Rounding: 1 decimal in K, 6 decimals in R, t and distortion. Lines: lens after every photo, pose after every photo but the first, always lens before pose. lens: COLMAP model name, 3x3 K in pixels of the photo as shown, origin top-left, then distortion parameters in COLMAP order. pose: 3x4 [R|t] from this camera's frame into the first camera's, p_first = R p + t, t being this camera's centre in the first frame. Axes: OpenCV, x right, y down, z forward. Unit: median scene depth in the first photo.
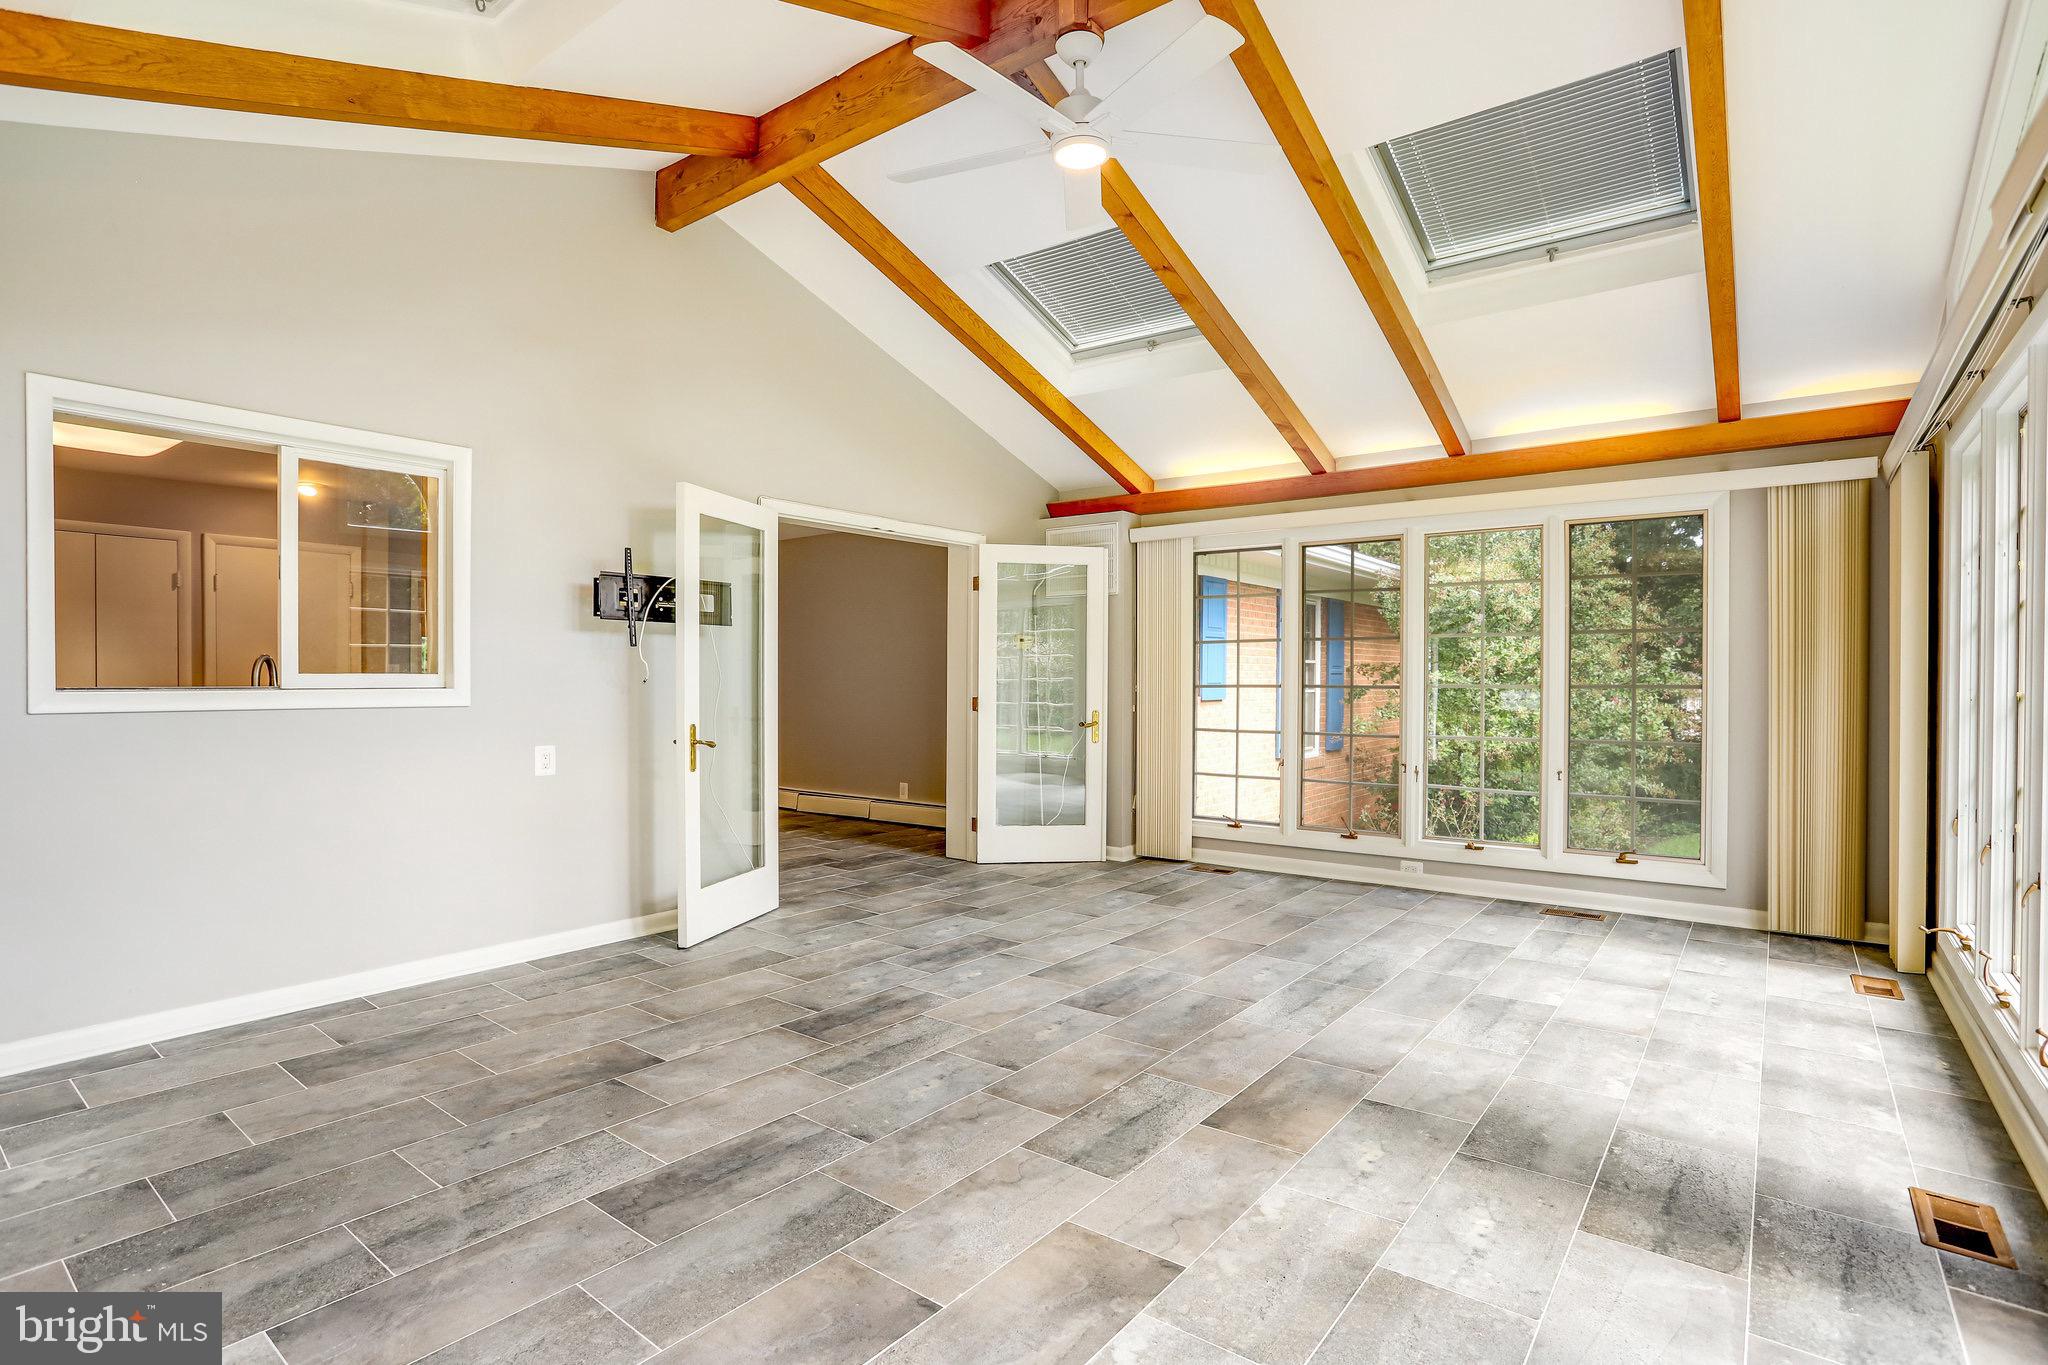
lens RADIAL K [[1005.1, 0, 1034.2], [0, 1005.1, 670.2], [0, 0, 1]] dist [-0.074223, 0.038157]
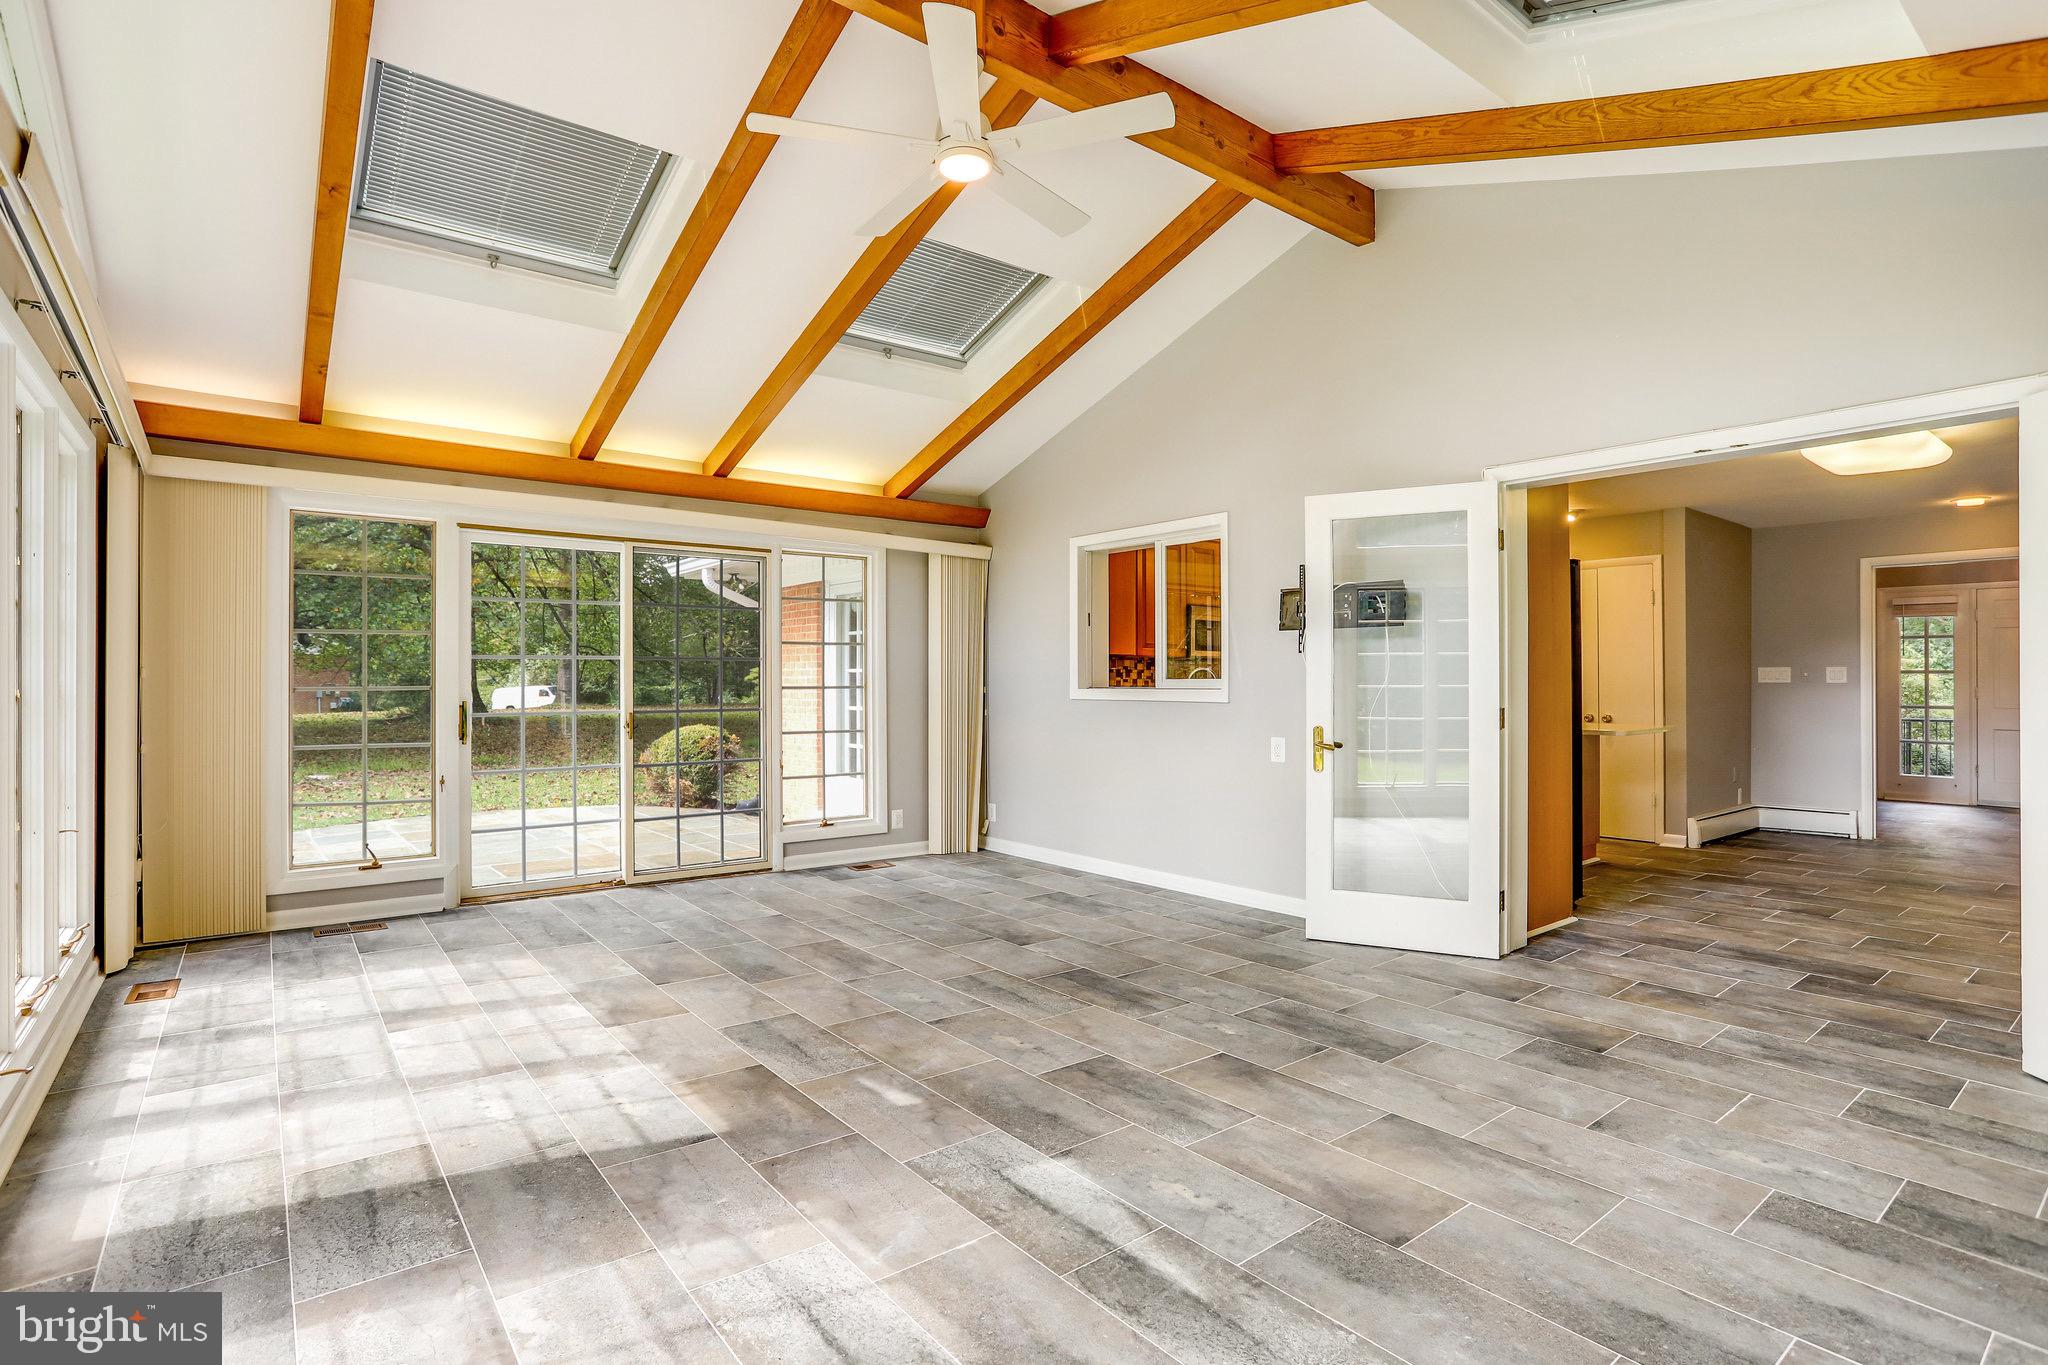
lens RADIAL K [[993.7, 0, 1015.3], [0, 993.7, 689.1], [0, 0, 1]] dist [-0.078544, 0.035930]
pose [[-0.242323, 0.004905, -0.970183, 0.939610], [0.004622, 0.999982, 0.003901, 0.013342], [0.970185, -0.003539, -0.242341, 1.224863]]
